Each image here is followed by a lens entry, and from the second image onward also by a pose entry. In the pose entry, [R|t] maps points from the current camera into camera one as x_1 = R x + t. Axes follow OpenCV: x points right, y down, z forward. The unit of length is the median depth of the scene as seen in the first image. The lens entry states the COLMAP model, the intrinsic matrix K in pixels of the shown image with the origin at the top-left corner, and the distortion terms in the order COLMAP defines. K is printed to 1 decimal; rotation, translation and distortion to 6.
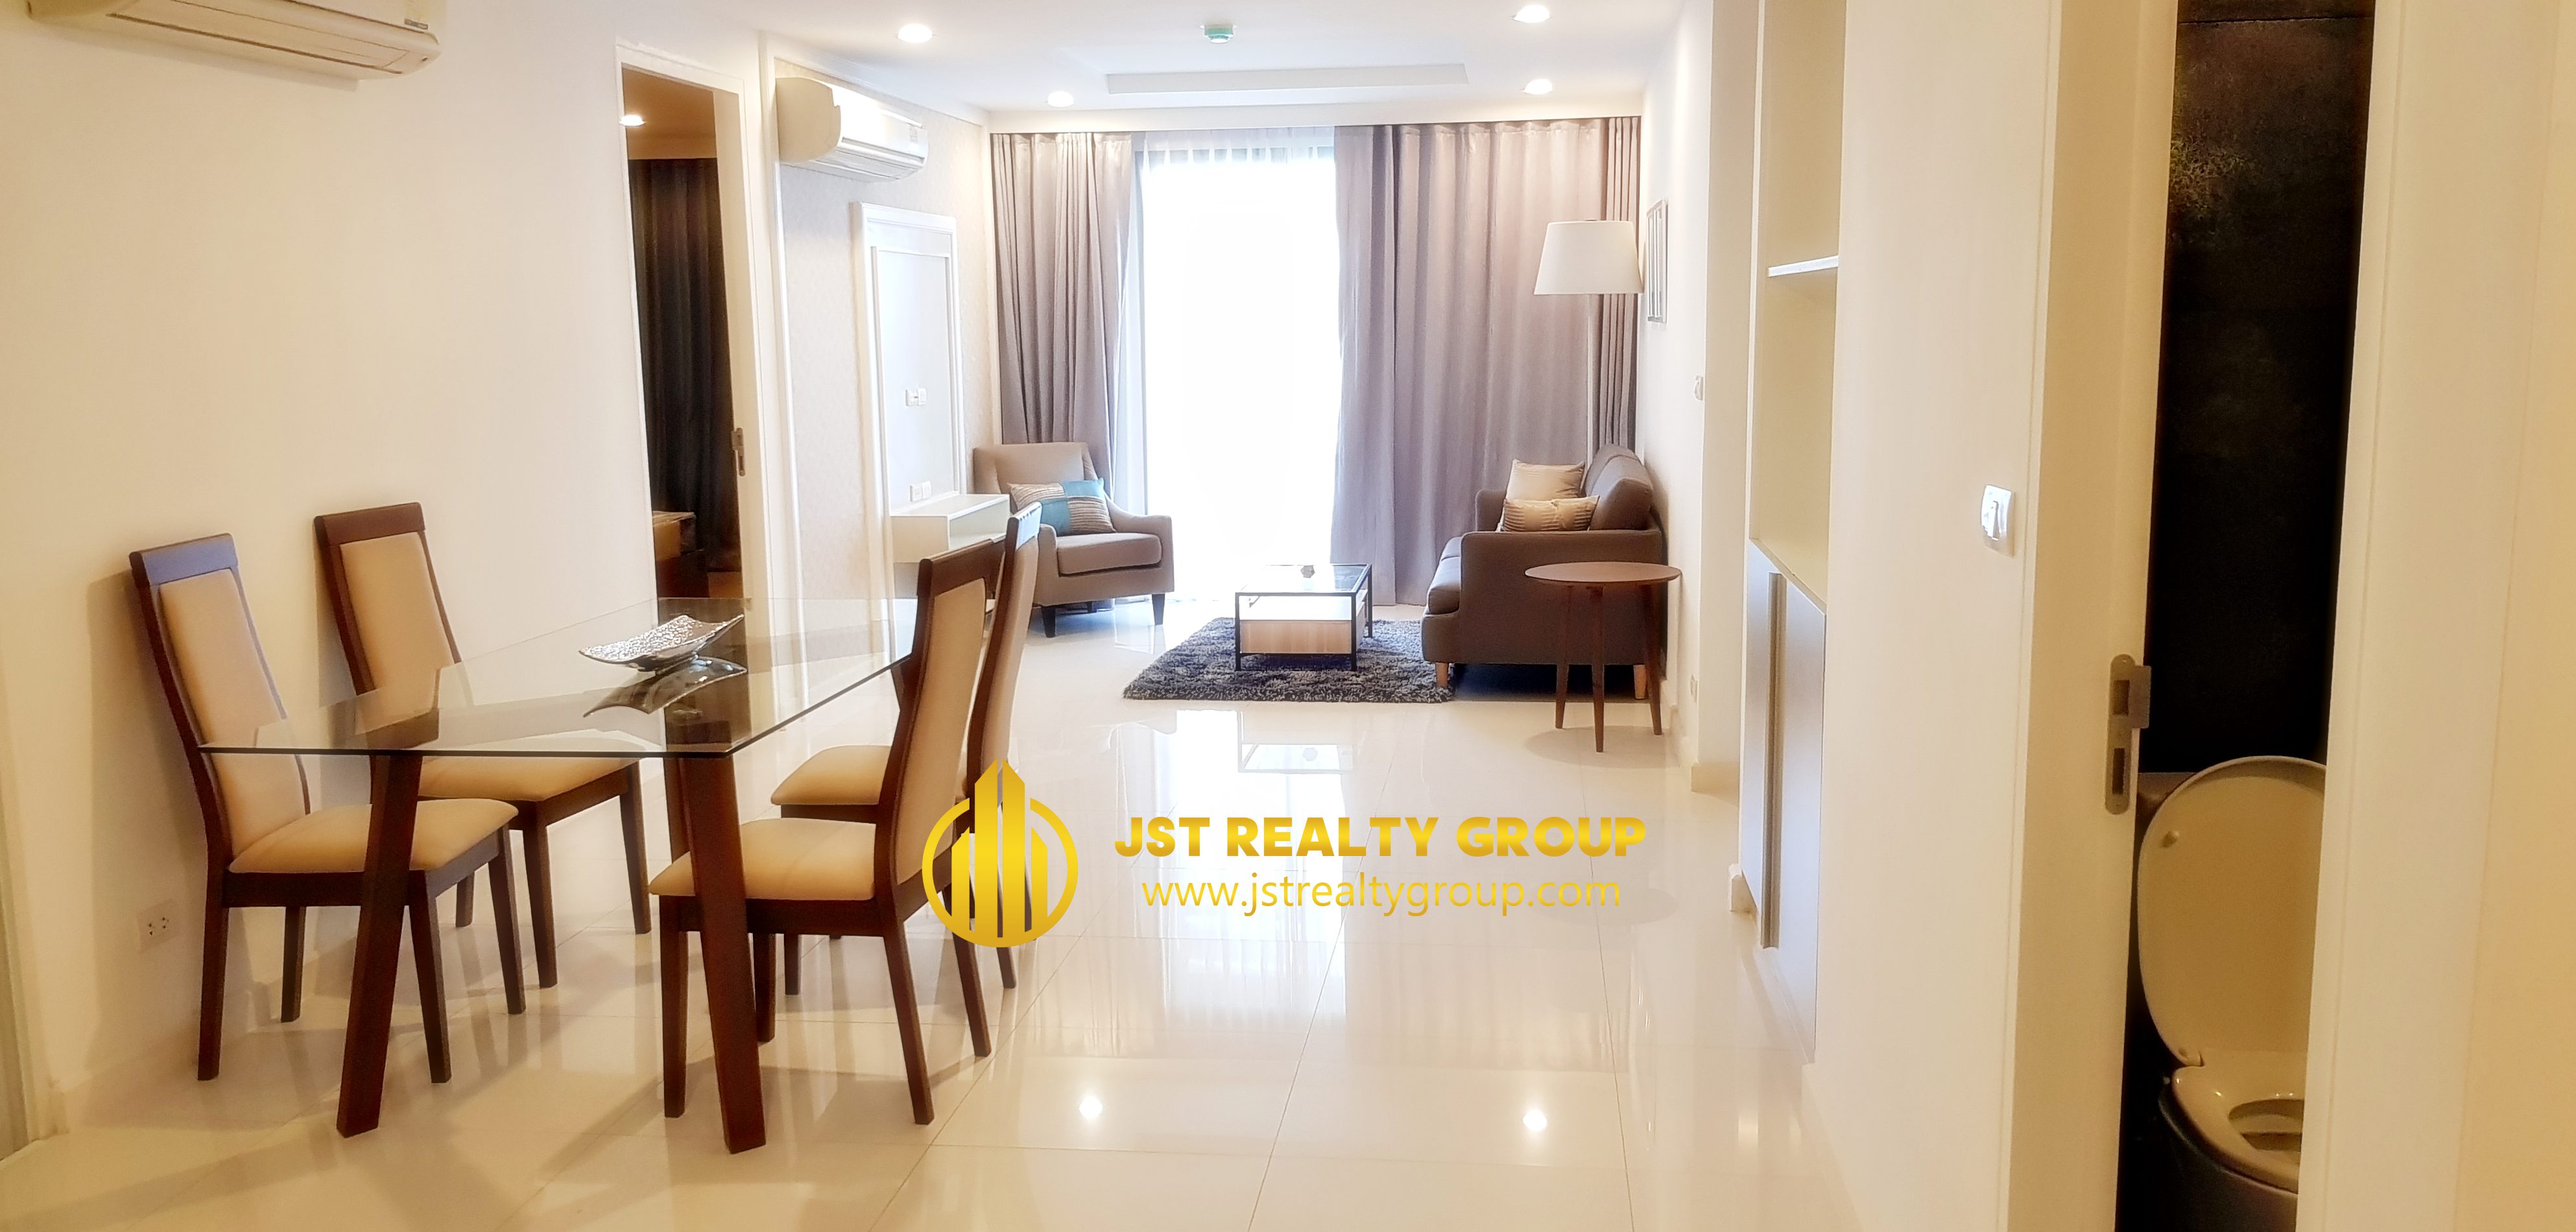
lens RADIAL K [[2105.0, 0, 1296.9], [0, 2105.0, 609.8], [0, 0, 1]] dist [0.007940, 0.000117]
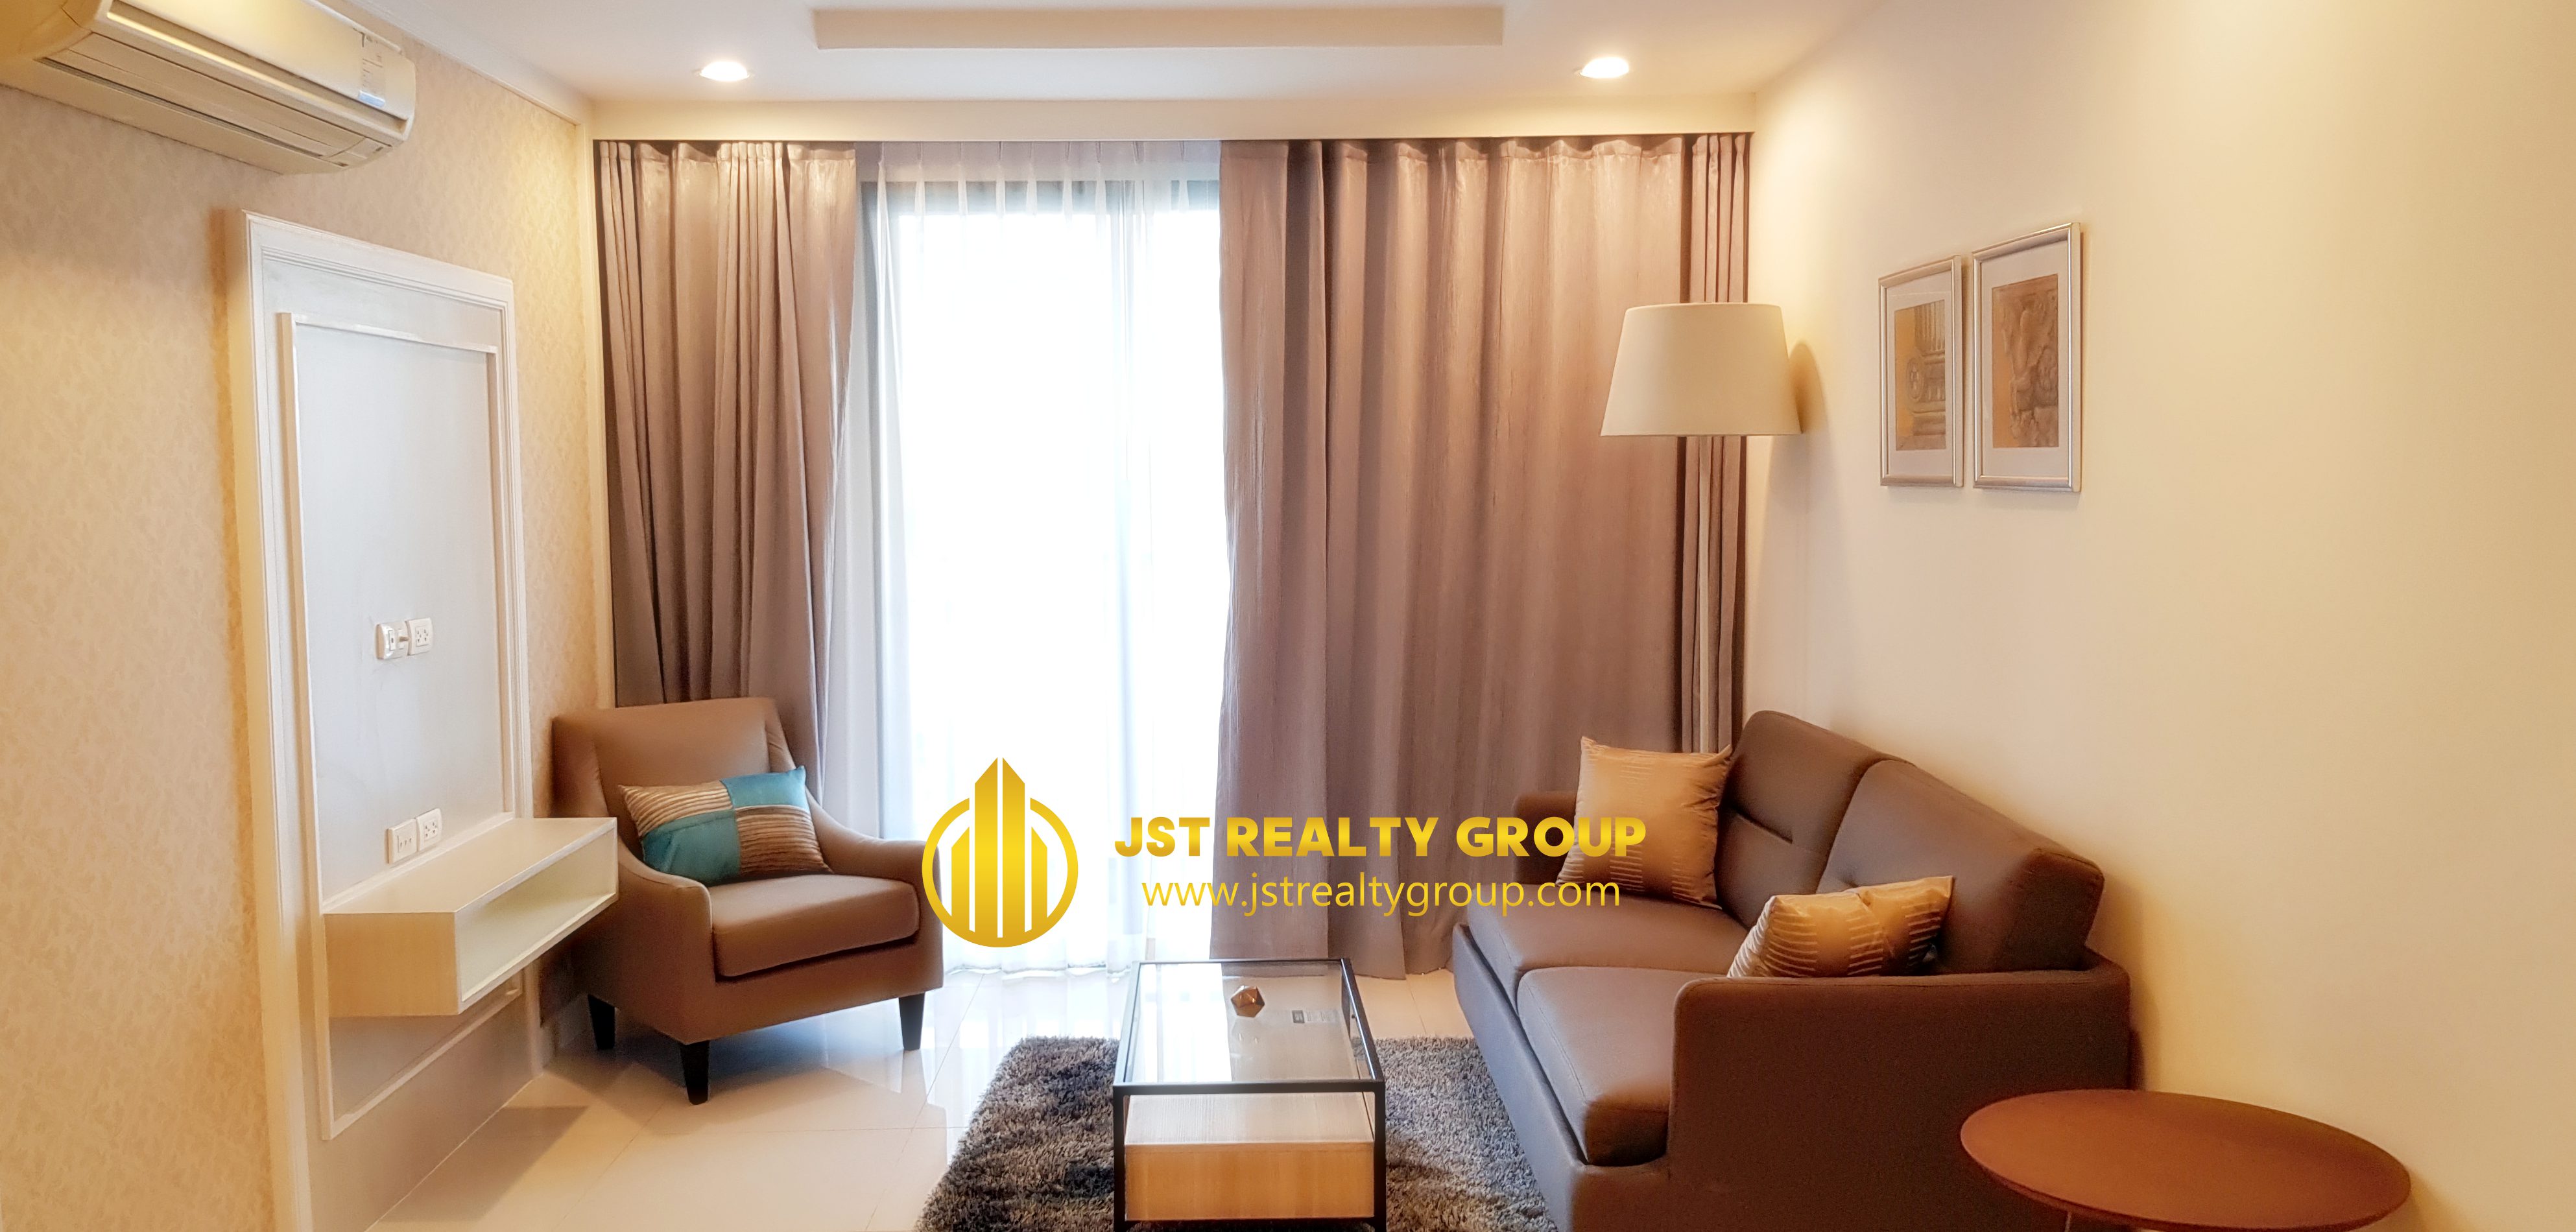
lens RADIAL K [[2105.0, 0, 1270.4], [0, 2105.0, 623.9], [0, 0, 1]] dist [0.007940, 0.000117]
pose [[0.991336, -0.005924, 0.131214, -0.044205], [0.014725, 0.997698, -0.066201, -0.062181], [-0.130520, 0.067560, 0.989141, 0.446680]]
